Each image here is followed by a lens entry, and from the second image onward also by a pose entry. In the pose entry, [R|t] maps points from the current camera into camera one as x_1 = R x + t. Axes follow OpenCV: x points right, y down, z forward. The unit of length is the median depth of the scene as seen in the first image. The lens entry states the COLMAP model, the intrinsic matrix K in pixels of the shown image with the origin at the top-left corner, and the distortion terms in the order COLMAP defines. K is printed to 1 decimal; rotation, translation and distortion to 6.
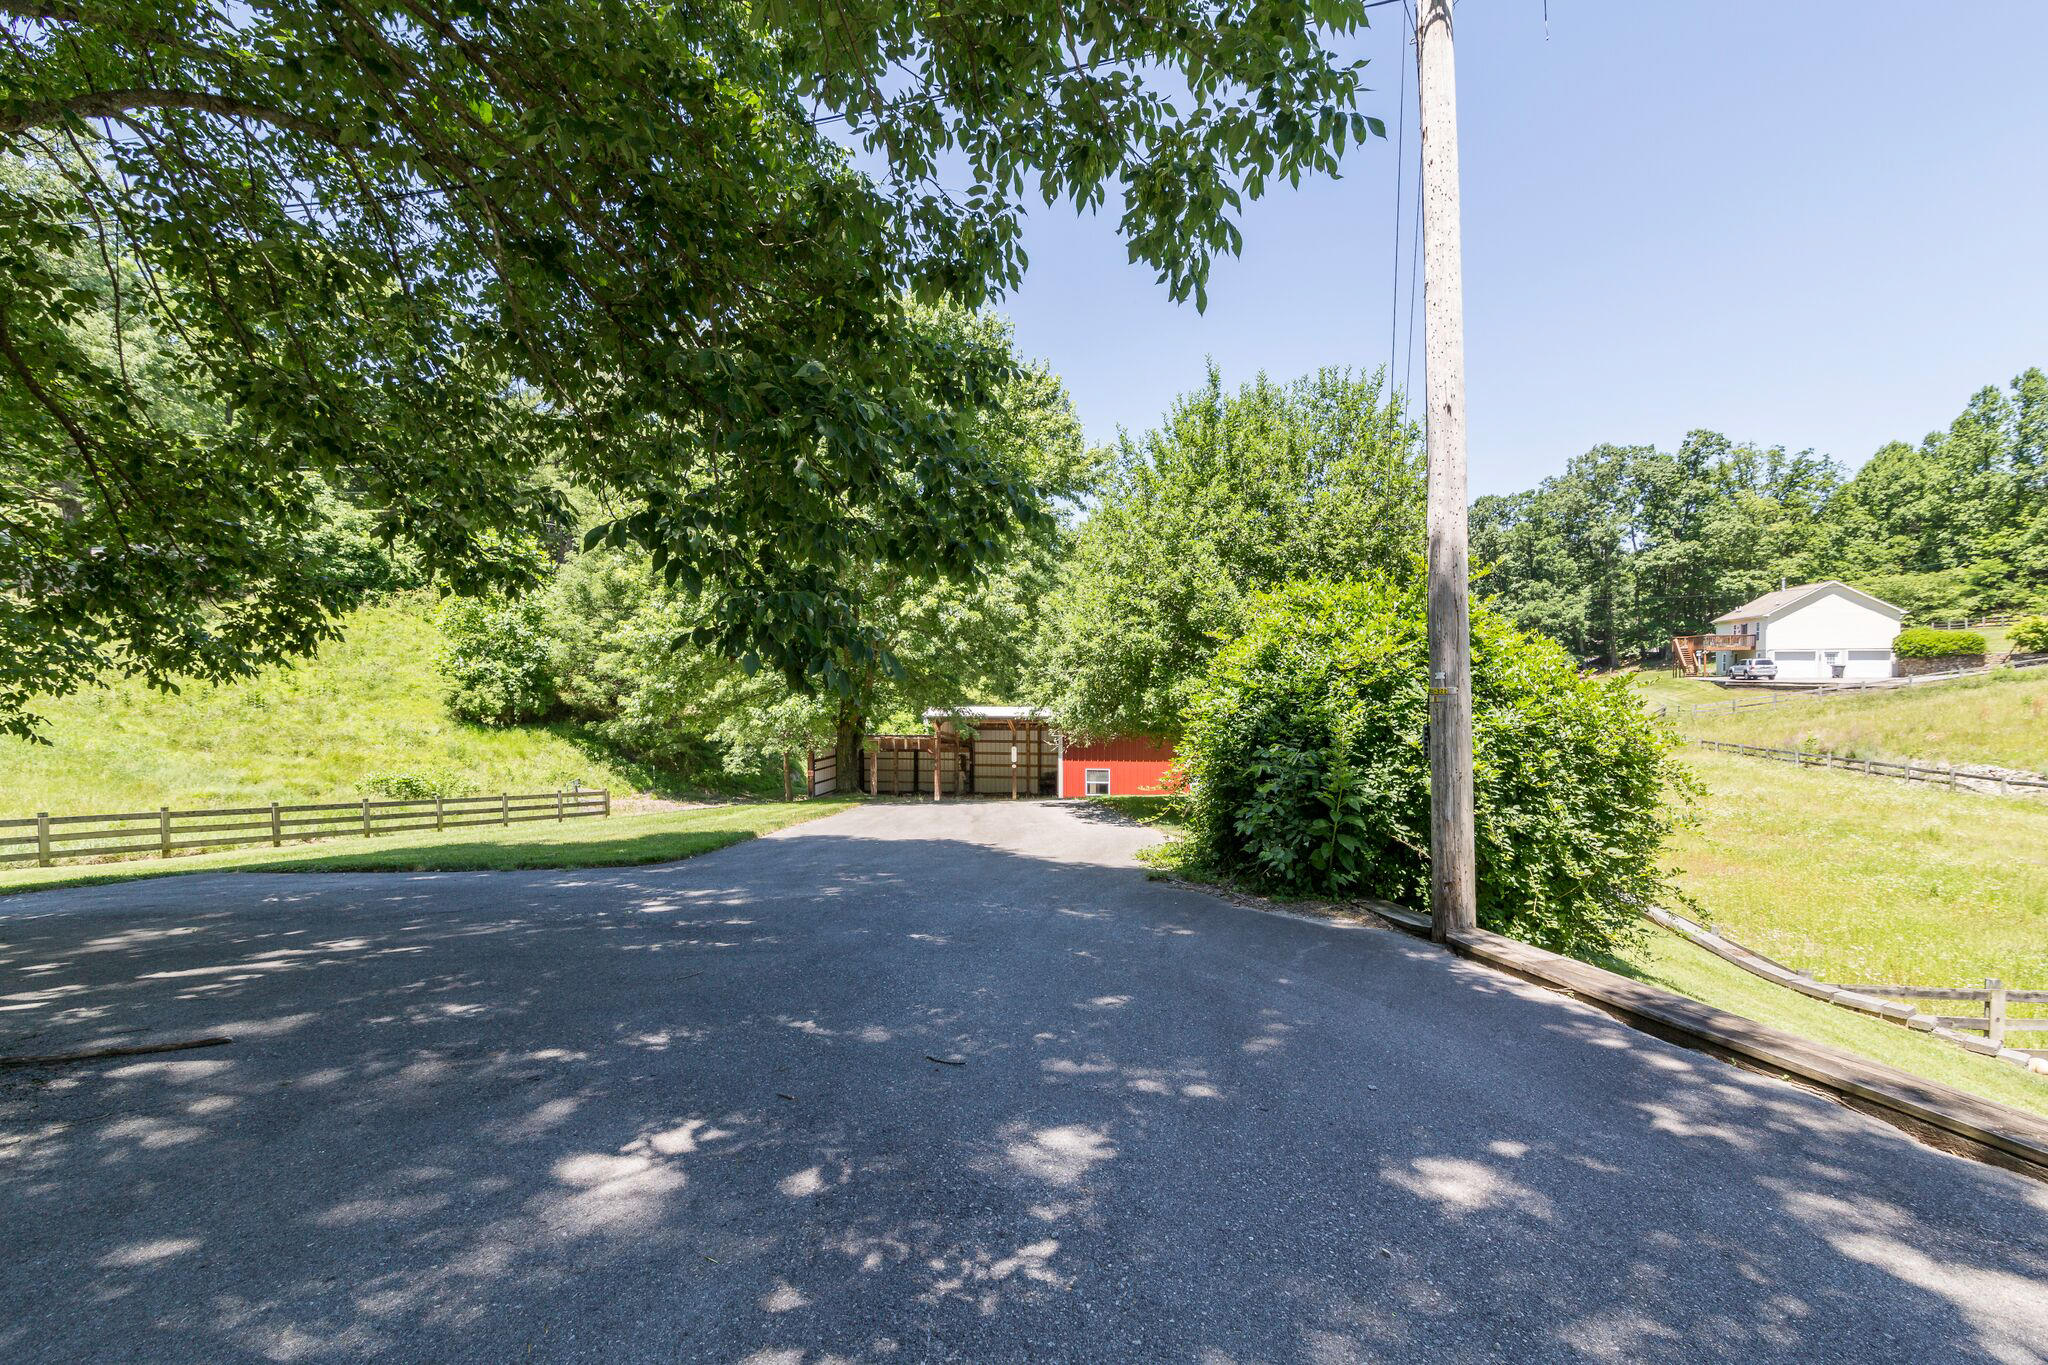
lens RADIAL K [[912.6, 0, 1024.0], [0, 912.6, 682.5], [0, 0, 1]] dist [0.000769, 0.000339]
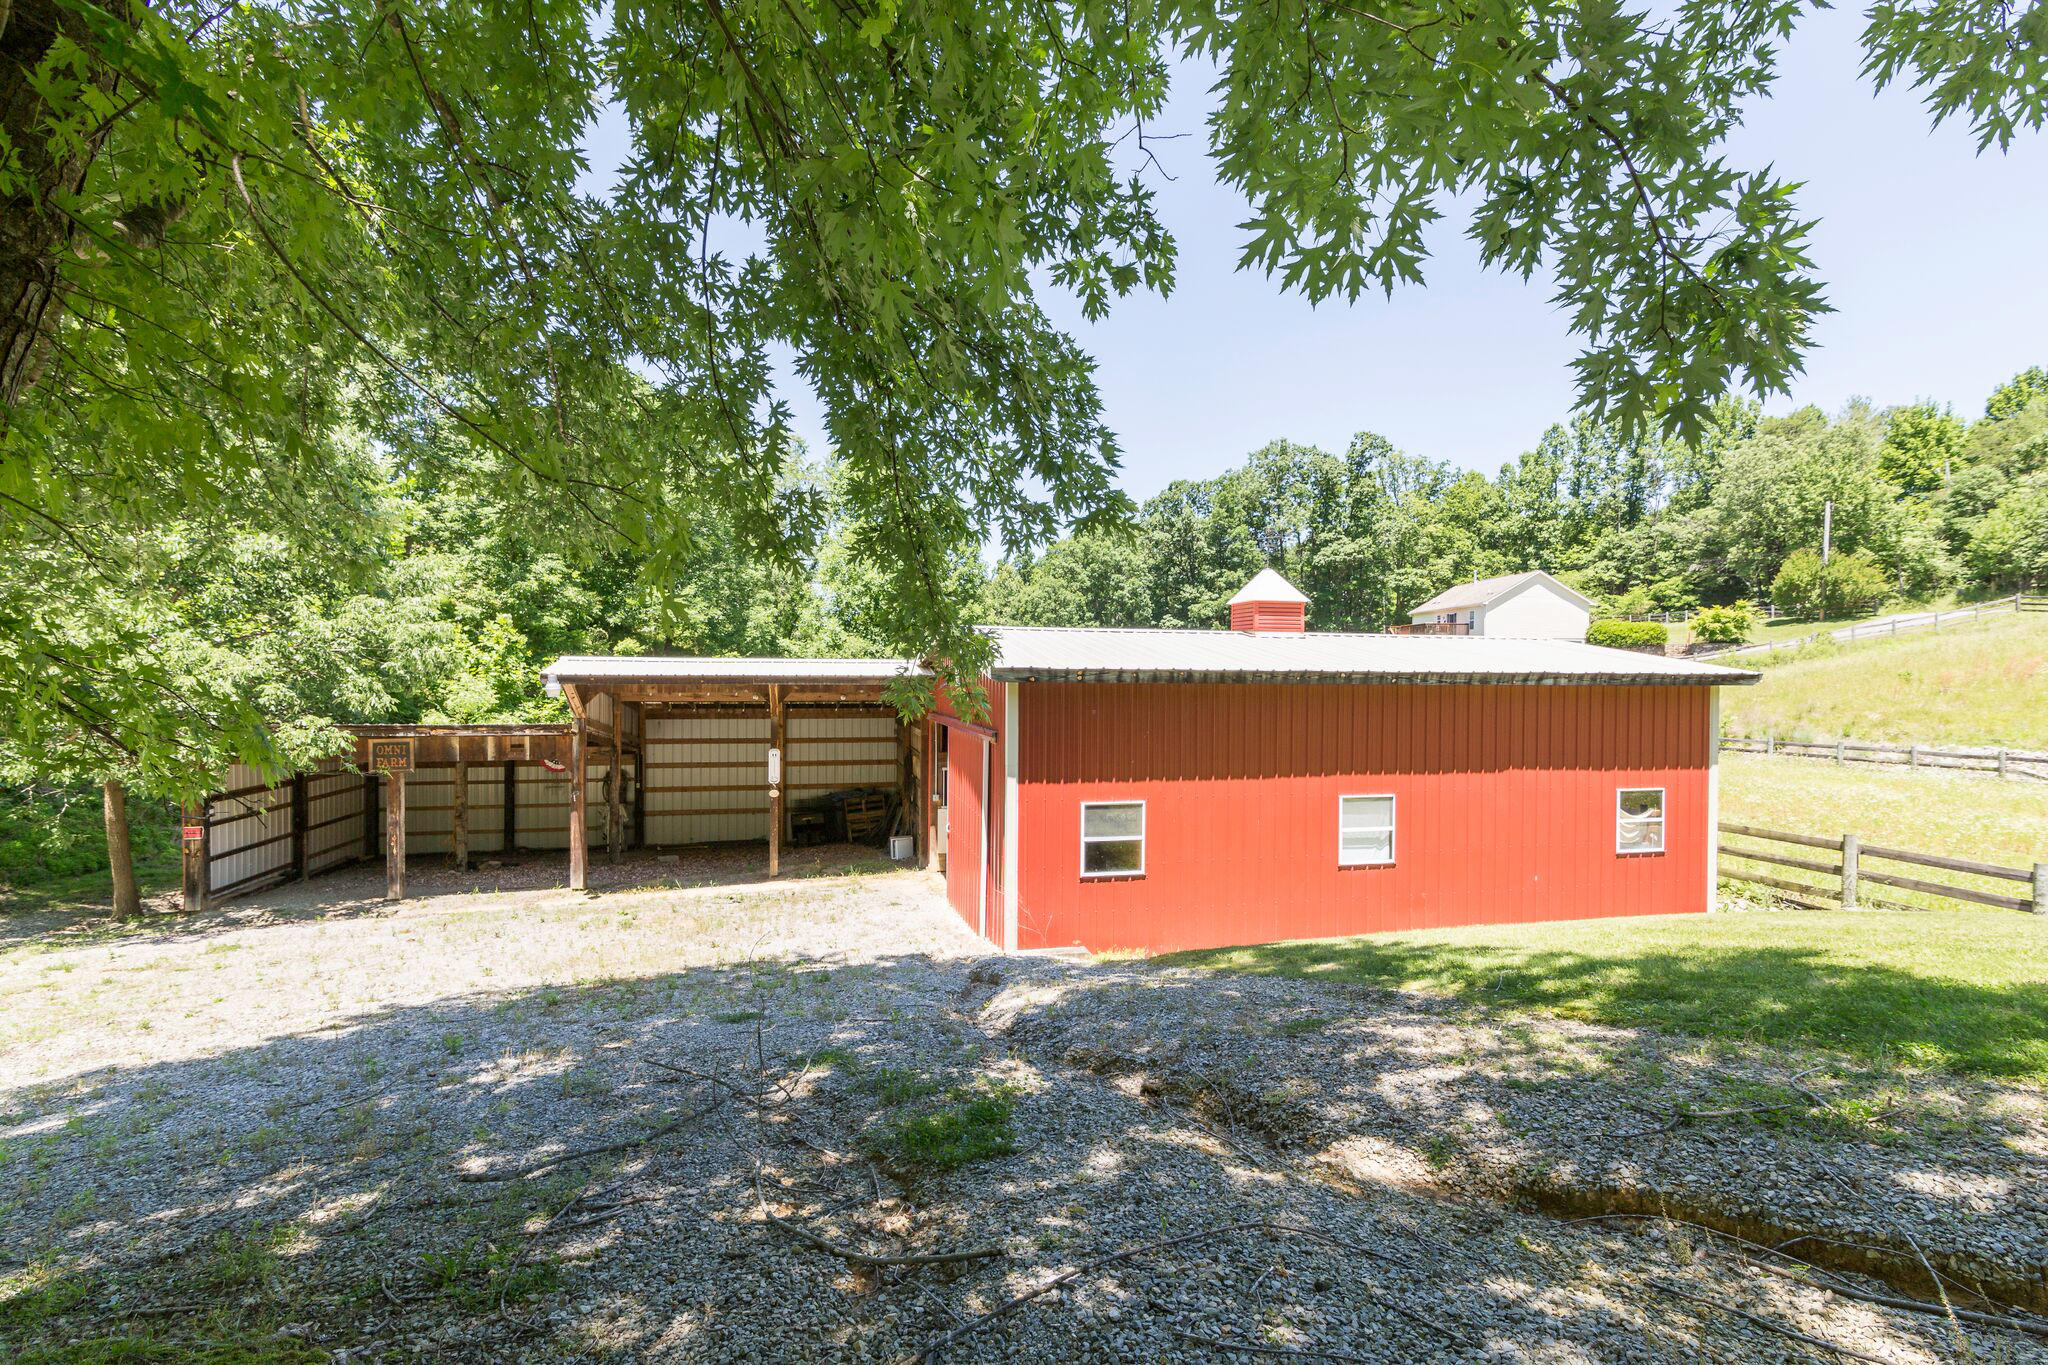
lens RADIAL K [[912.6, 0, 1024.0], [0, 912.6, 682.5], [0, 0, 1]] dist [0.000769, 0.000339]
pose [[0.912201, 0.008749, 0.409650, -0.036248], [-0.006360, 0.999954, -0.007193, 0.017844], [-0.409694, 0.003956, 0.912214, 0.240184]]
